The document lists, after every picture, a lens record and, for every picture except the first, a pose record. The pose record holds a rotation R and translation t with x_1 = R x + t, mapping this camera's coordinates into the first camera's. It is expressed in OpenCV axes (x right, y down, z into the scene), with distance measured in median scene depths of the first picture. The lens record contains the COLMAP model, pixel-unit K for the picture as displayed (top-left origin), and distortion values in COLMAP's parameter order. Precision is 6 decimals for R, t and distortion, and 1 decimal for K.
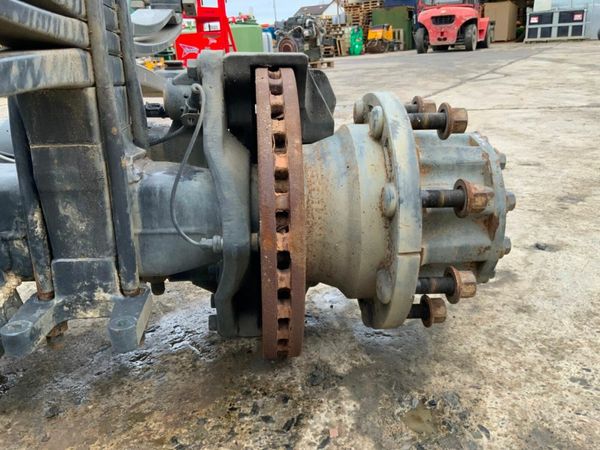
lens RADIAL K [[497.3, 0, 302.4], [0, 497.3, 226.9], [0, 0, 1]] dist [0.070629, -0.136890]
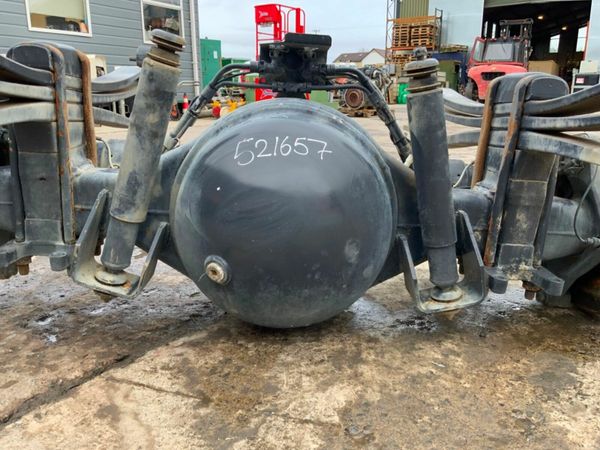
lens RADIAL K [[497.3, 0, 295.5], [0, 497.3, 223.3], [0, 0, 1]] dist [0.070629, -0.136890]
pose [[0.994964, 0.077923, -0.063049, -1.051469], [-0.082922, 0.993259, -0.080994, 0.186639], [0.056313, 0.085814, 0.994718, -0.764977]]
